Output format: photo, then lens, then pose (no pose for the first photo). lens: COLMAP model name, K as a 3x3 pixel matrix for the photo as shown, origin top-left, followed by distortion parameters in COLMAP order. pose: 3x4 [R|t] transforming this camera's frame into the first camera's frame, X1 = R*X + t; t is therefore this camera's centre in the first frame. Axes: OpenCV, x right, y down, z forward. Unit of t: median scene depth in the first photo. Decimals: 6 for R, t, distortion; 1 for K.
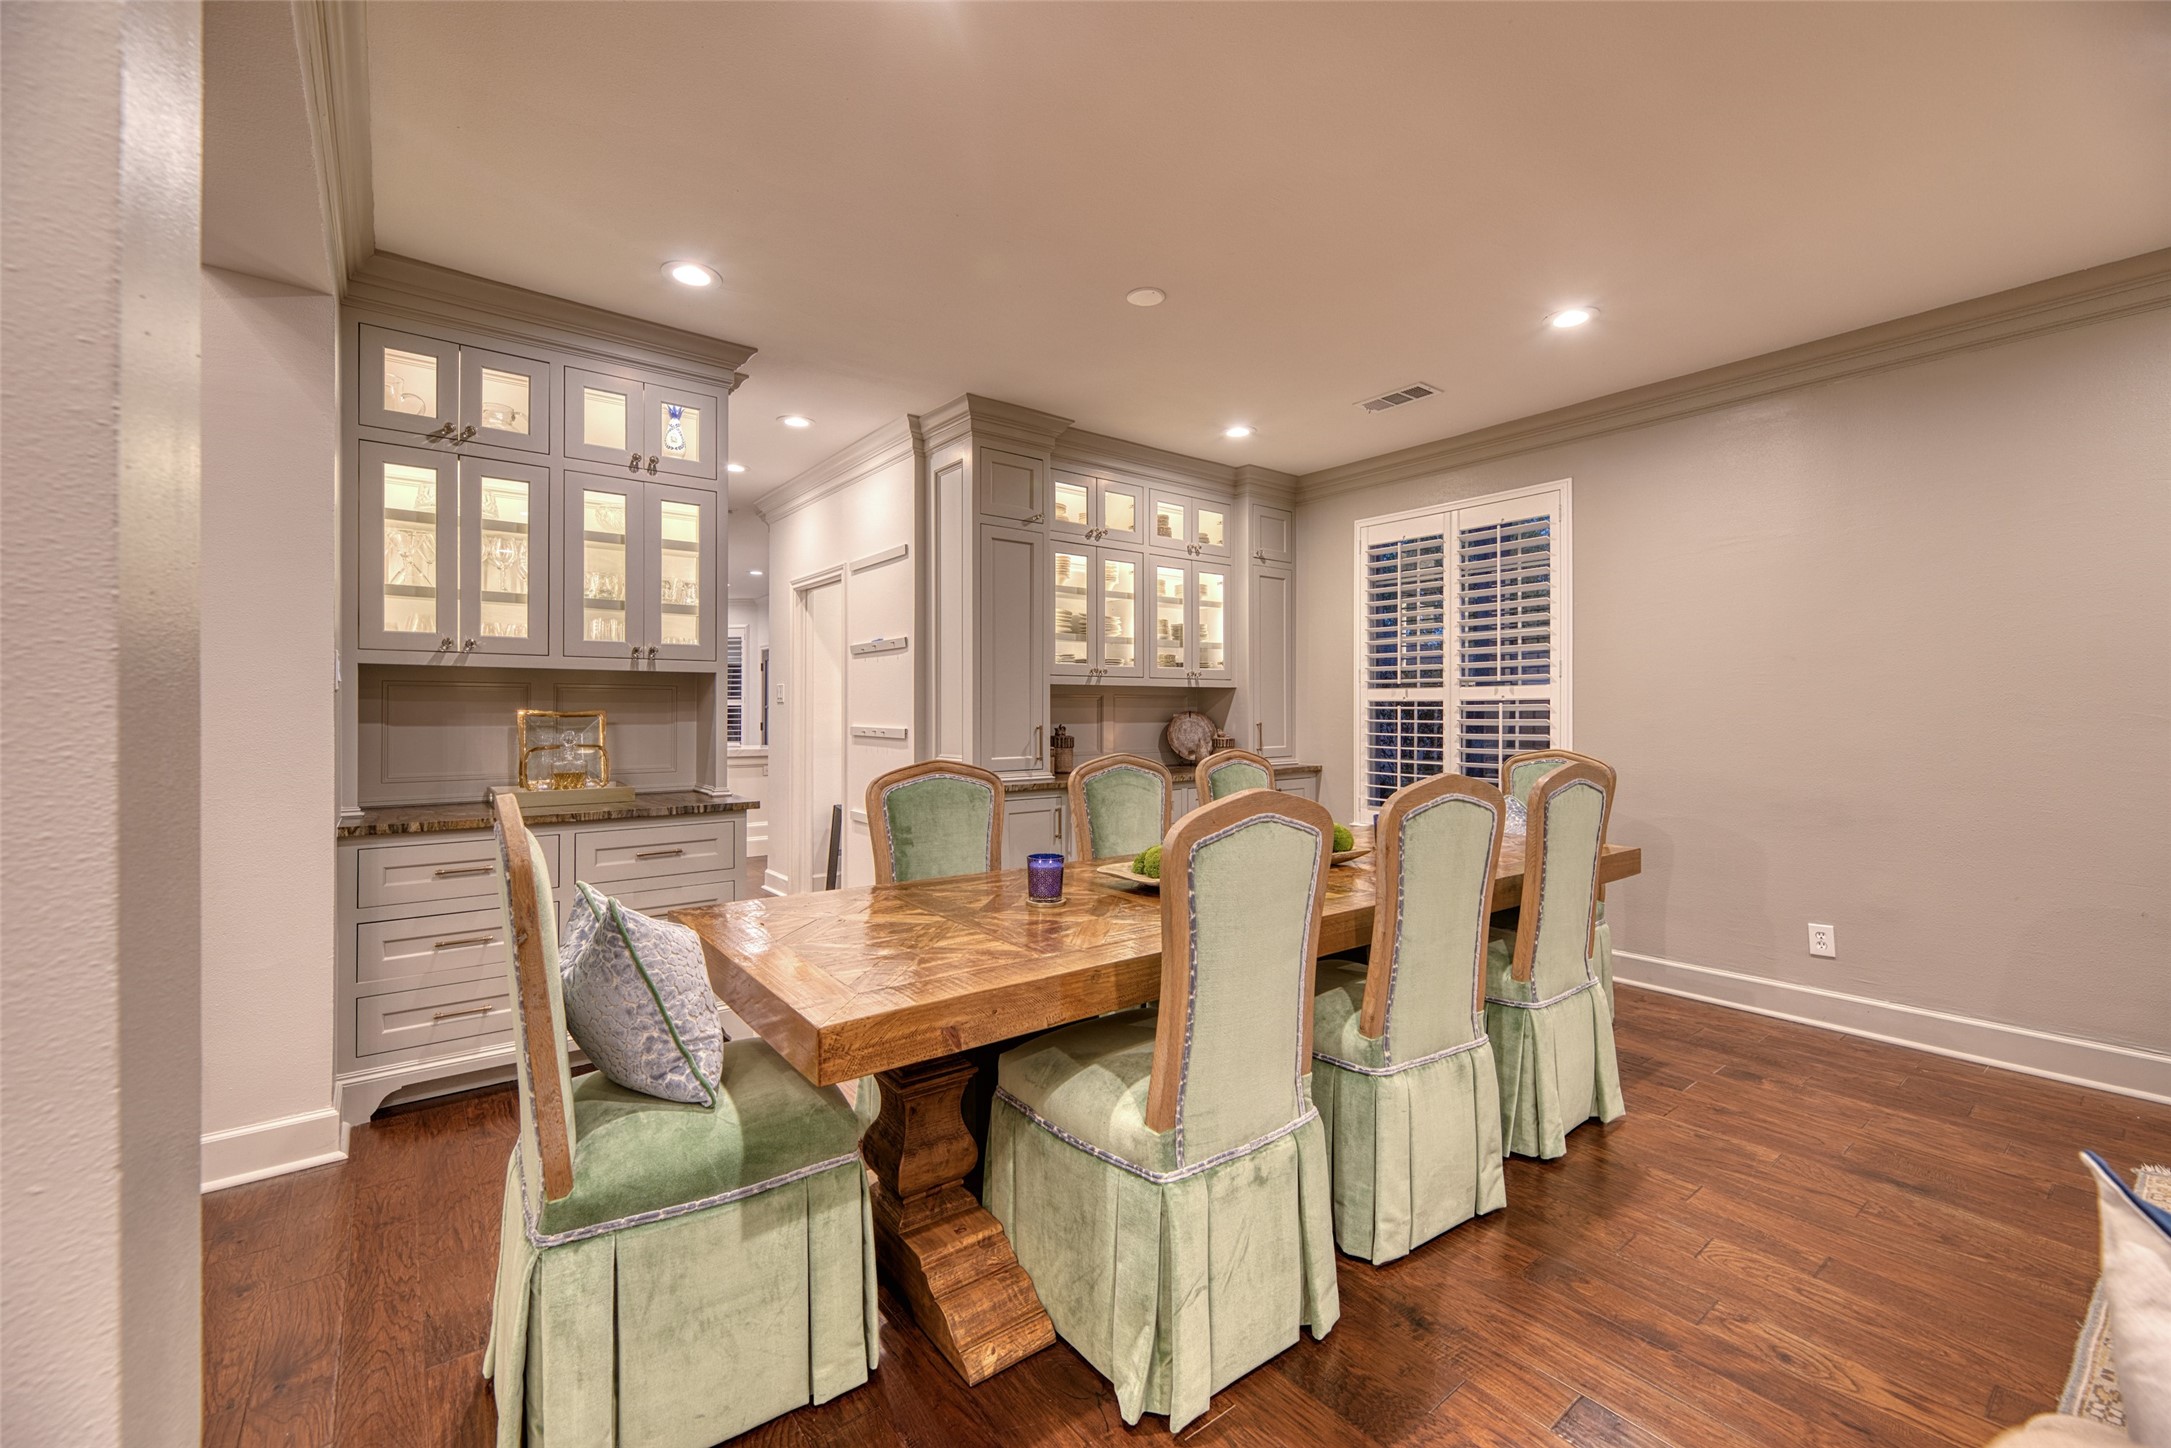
lens RADIAL K [[883.5, 0, 1105.3], [0, 883.5, 711.5], [0, 0, 1]] dist [0.004143, -0.000346]
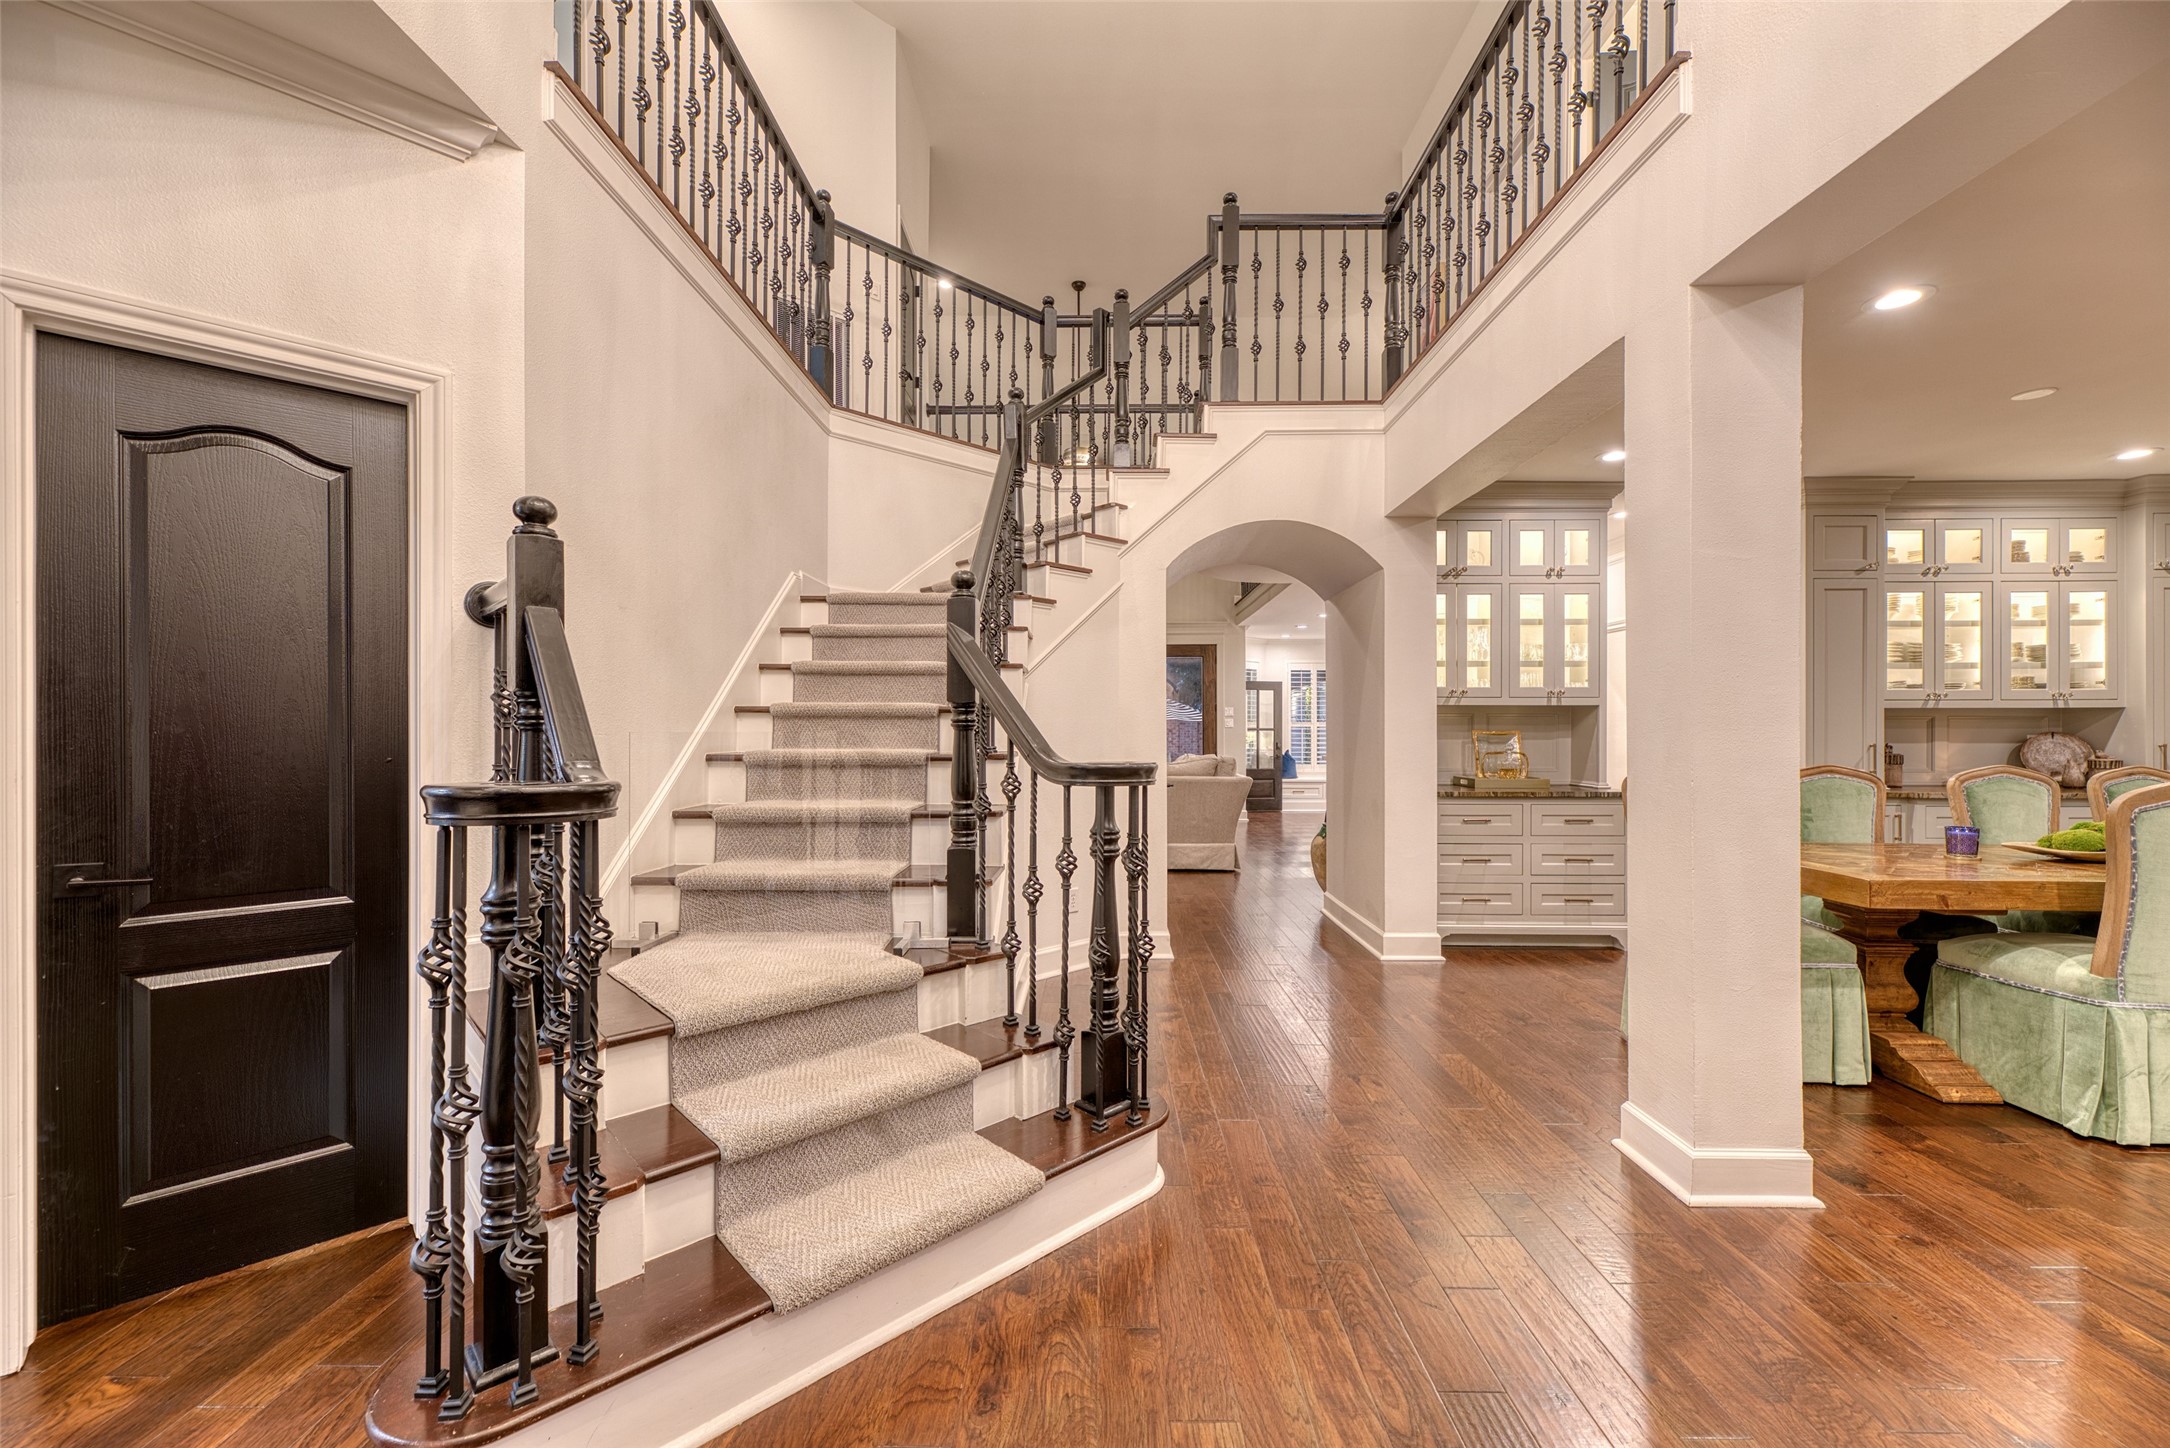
lens RADIAL K [[883.1, 0, 1080.8], [0, 883.1, 733.4], [0, 0, 1]] dist [0.004143, -0.000346]
pose [[0.768867, 0.002015, -0.639406, -0.167454], [-0.001699, 0.999998, 0.001108, 0.003667], [0.639407, 0.000235, 0.768869, -0.728284]]
